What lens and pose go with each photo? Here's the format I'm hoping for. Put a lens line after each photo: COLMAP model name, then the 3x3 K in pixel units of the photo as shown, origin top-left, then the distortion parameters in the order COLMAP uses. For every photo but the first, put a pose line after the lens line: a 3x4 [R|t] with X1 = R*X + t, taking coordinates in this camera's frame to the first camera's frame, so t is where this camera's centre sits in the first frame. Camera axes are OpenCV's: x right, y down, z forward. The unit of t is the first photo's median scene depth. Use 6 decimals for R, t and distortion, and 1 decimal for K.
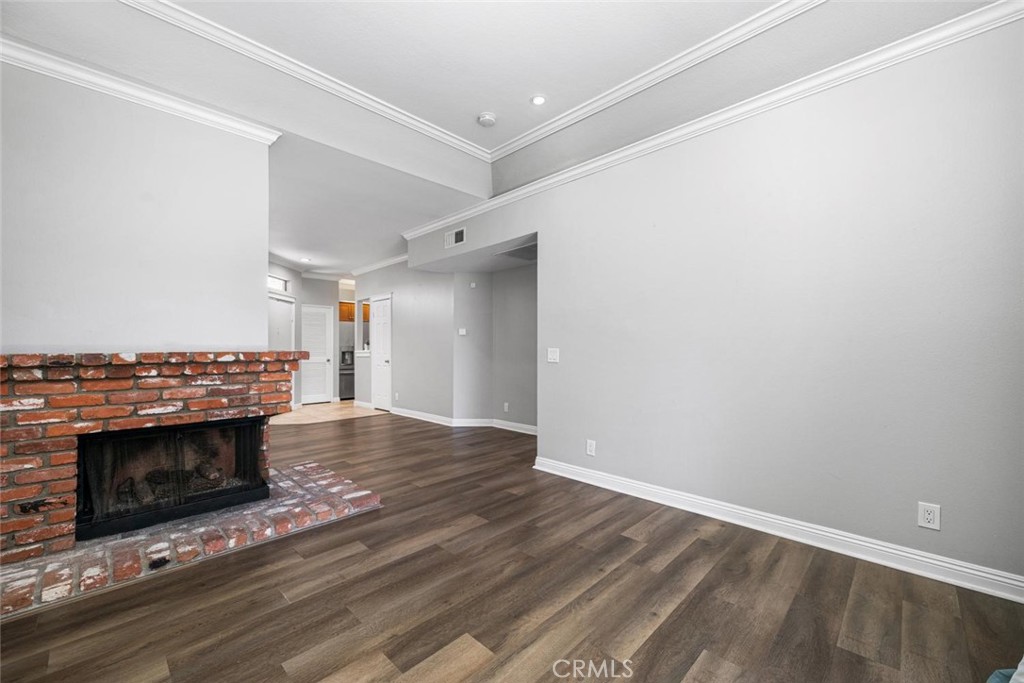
lens RADIAL K [[414.0, 0, 514.3], [0, 414.0, 353.1], [0, 0, 1]] dist [0.000975, 0.000019]
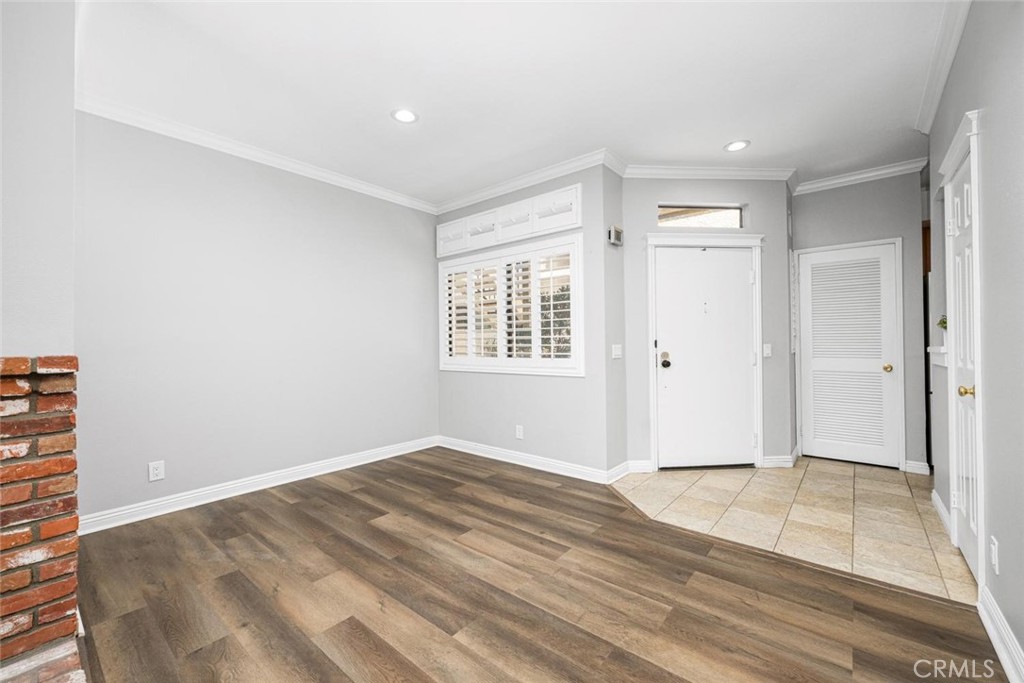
lens RADIAL K [[412.5, 0, 512.0], [0, 412.5, 341.5], [0, 0, 1]] dist [0.001460, -0.000155]
pose [[0.083370, 0.001532, -0.996518, -0.217962], [-0.002422, 0.999996, 0.001335, -0.033010], [0.996516, 0.002302, 0.083373, 2.035062]]
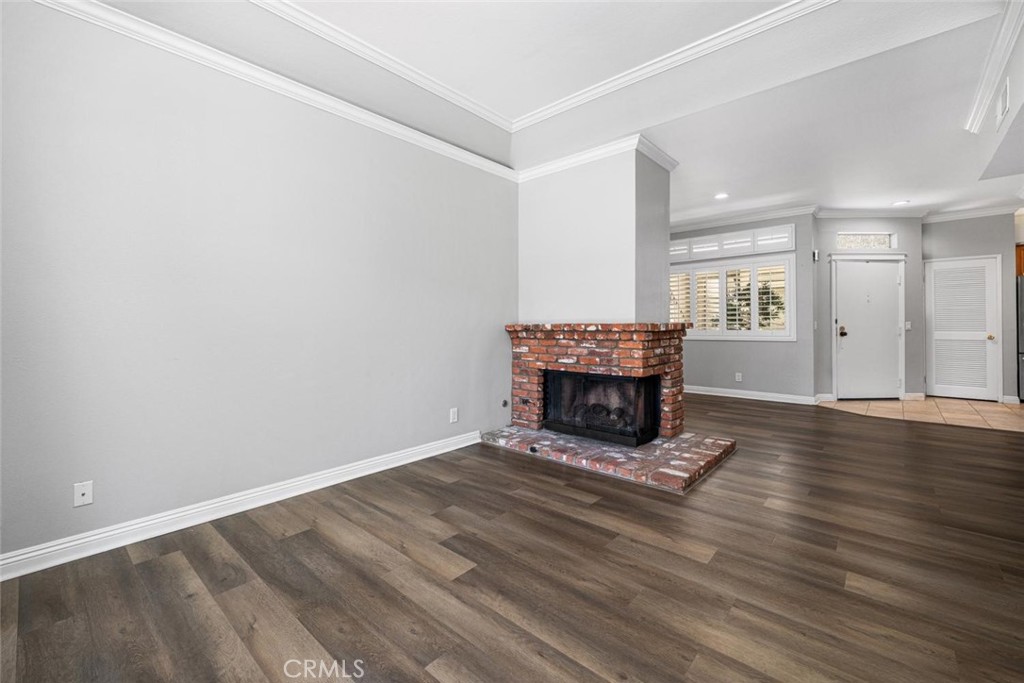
lens RADIAL K [[421.0, 0, 492.1], [0, 421.0, 325.2], [0, 0, 1]] dist [-0.000163, -0.000223]
pose [[0.022659, 0.005494, -0.999728, 0.704942], [-0.006331, 0.999966, 0.005352, -0.003072], [0.999723, 0.006208, 0.022693, 0.667896]]
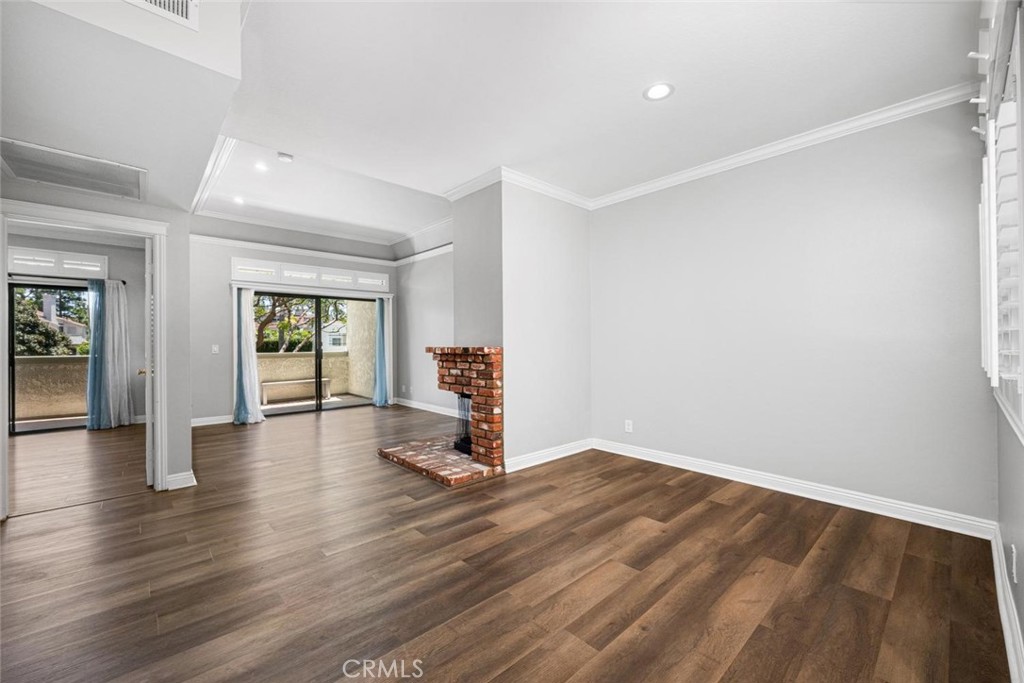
lens RADIAL K [[412.5, 0, 512.0], [0, 412.5, 341.5], [0, 0, 1]] dist [0.001460, -0.000155]
pose [[-0.998560, 0.007551, 0.053105, -1.034680], [0.008000, 0.999934, 0.008243, -0.040127], [-0.053040, 0.008656, -0.998555, 2.868239]]
